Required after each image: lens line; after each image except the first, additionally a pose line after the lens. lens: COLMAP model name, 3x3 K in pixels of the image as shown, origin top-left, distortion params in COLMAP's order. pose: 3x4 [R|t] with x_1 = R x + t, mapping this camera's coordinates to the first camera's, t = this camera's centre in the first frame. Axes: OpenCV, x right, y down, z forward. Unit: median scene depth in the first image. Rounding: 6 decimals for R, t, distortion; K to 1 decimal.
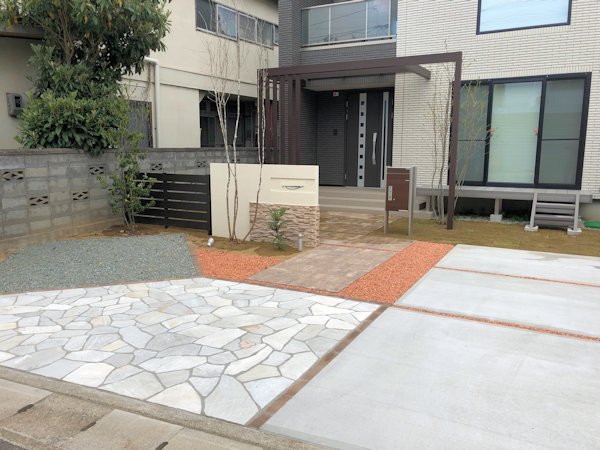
lens RADIAL K [[492.1, 0, 297.0], [0, 492.1, 225.0], [0, 0, 1]] dist [0.059606, -0.070661]
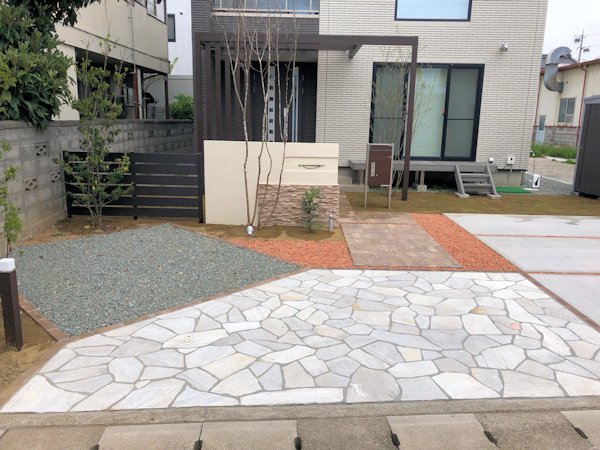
lens RADIAL K [[492.1, 0, 303.9], [0, 492.1, 222.9], [0, 0, 1]] dist [0.059606, -0.070661]
pose [[0.879681, -0.080461, 0.468708, -0.437574], [0.056514, 0.996286, 0.064960, -0.027595], [-0.472195, -0.030655, 0.880961, 0.147055]]
